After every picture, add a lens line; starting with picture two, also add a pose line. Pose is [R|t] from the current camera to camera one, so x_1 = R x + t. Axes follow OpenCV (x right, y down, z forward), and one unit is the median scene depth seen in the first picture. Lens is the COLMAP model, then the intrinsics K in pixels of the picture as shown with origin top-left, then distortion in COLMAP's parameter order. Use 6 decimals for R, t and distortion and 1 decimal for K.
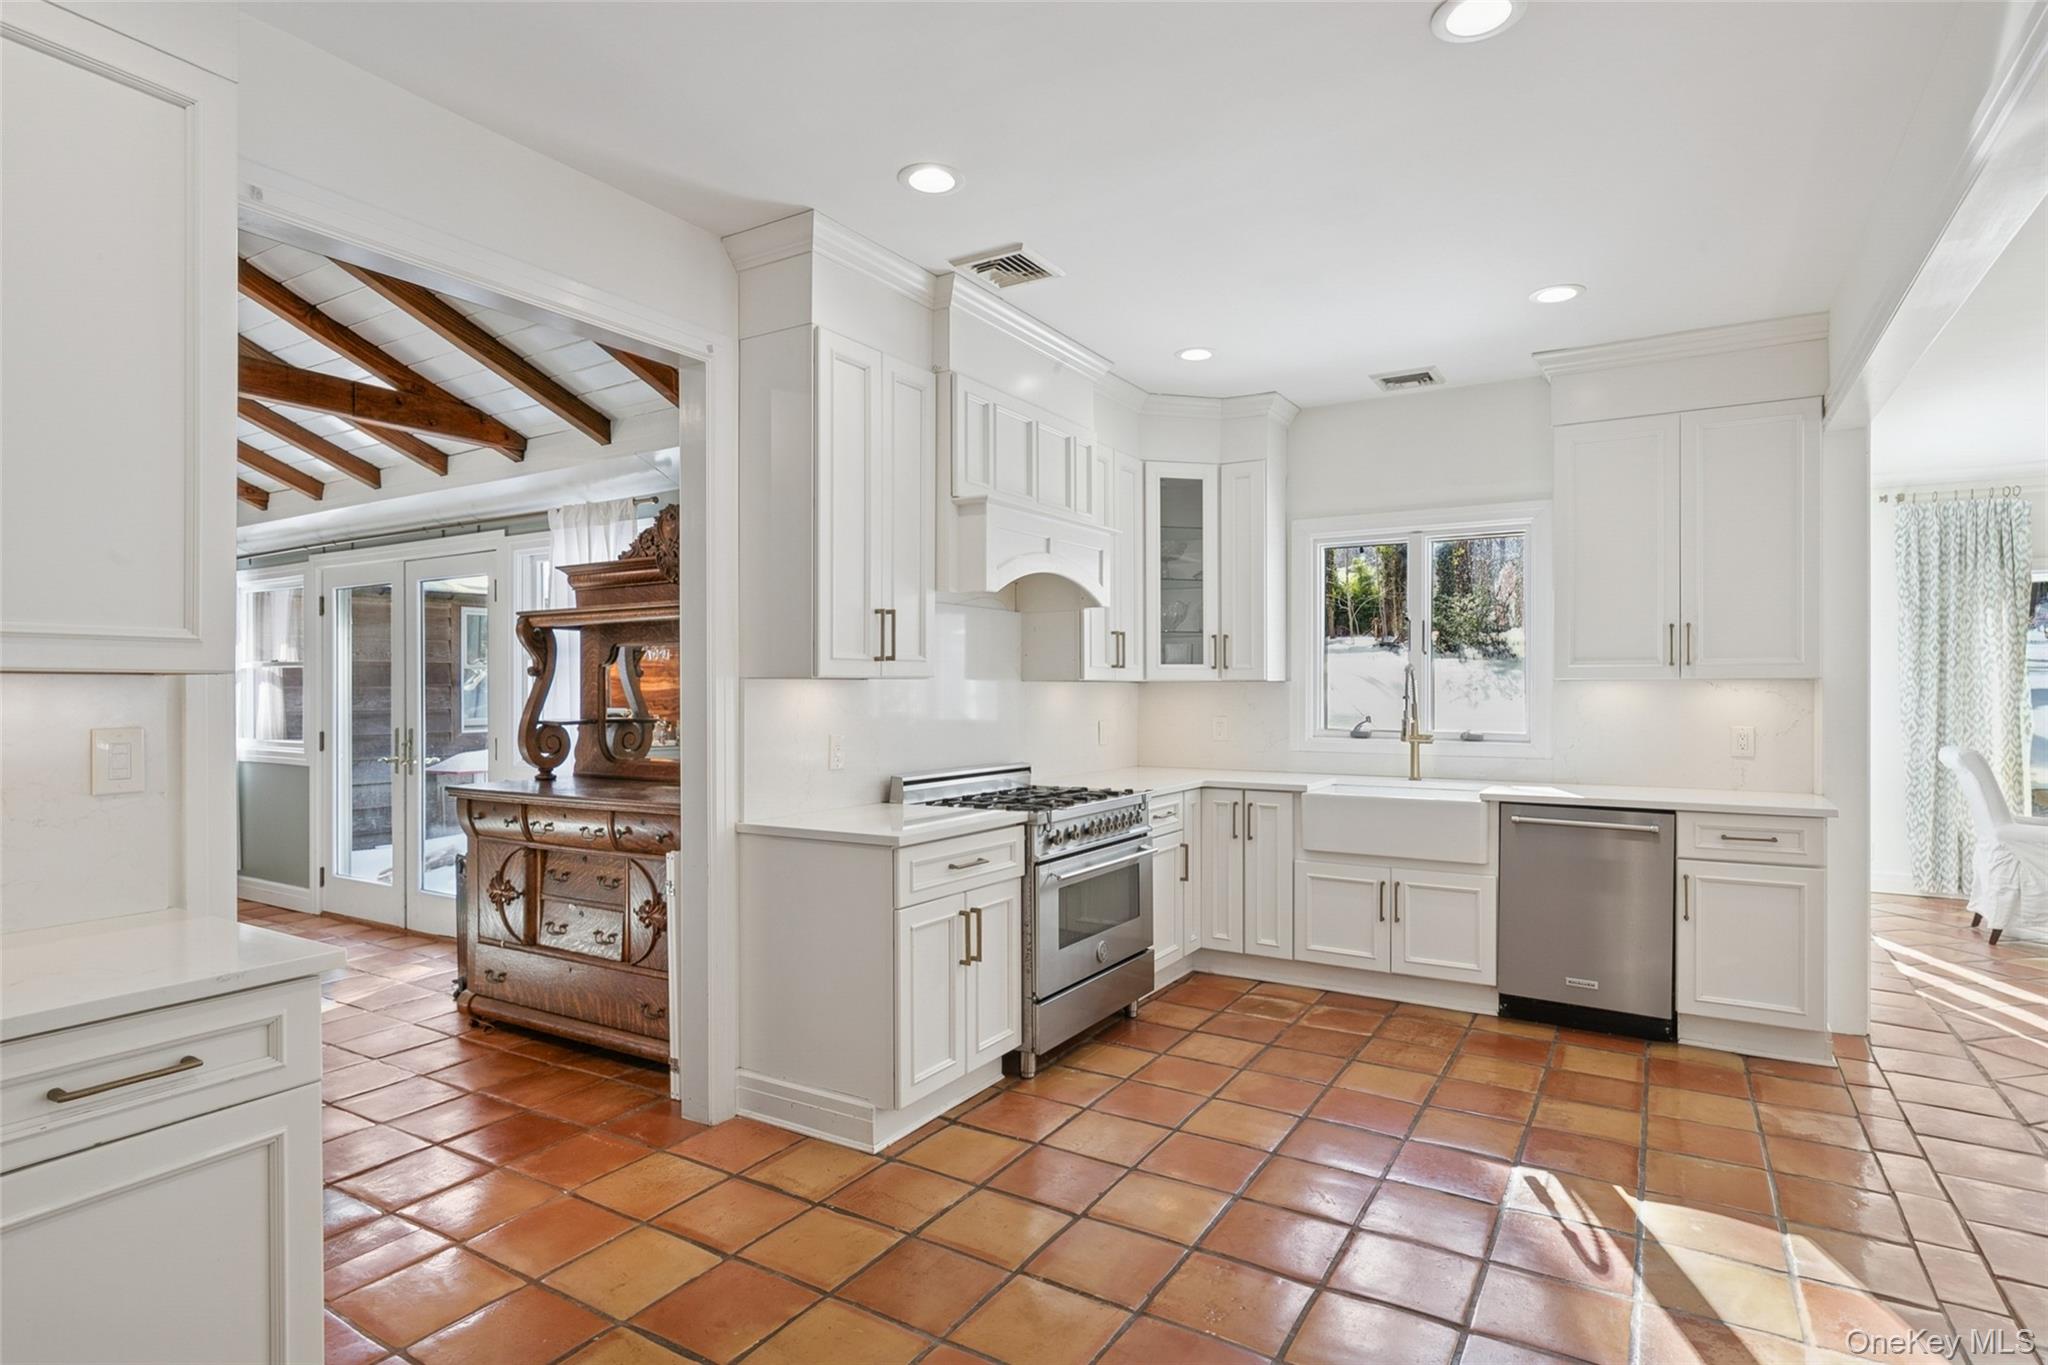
lens RADIAL K [[1046.8, 0, 1022.6], [0, 1046.8, 681.8], [0, 0, 1]] dist [-0.000159, 0.000365]
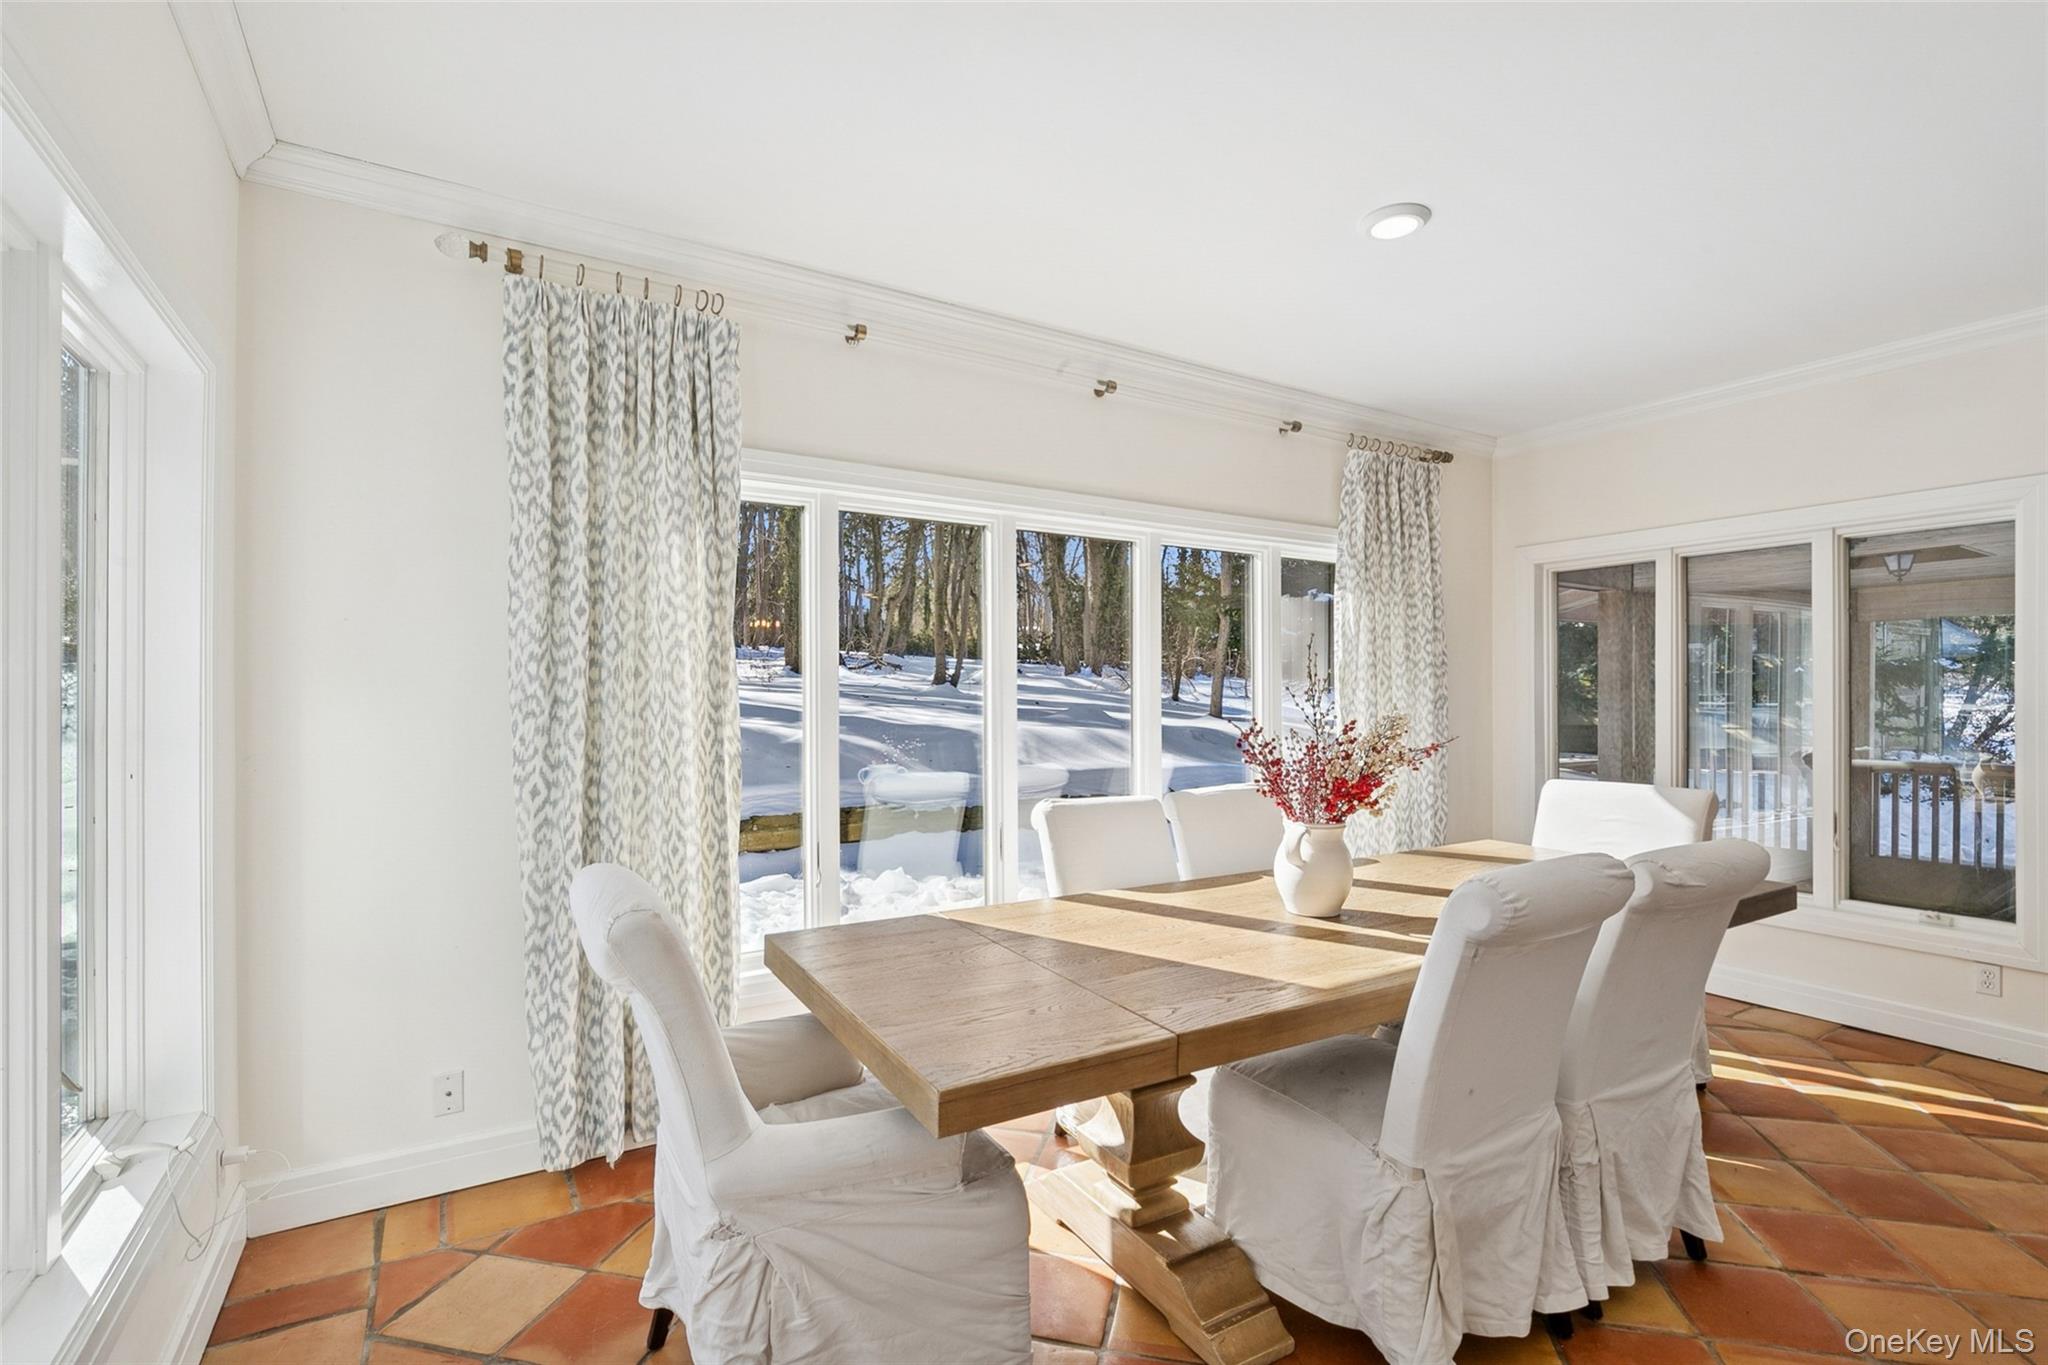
lens RADIAL K [[951.4, 0, 1022.9], [0, 951.4, 693.1], [0, 0, 1]] dist [-0.004210, -0.000524]
pose [[0.445846, 0.003443, 0.895103, 0.594598], [0.005611, 0.999962, -0.006641, 0.006481], [-0.895092, 0.007983, 0.445810, 0.652831]]
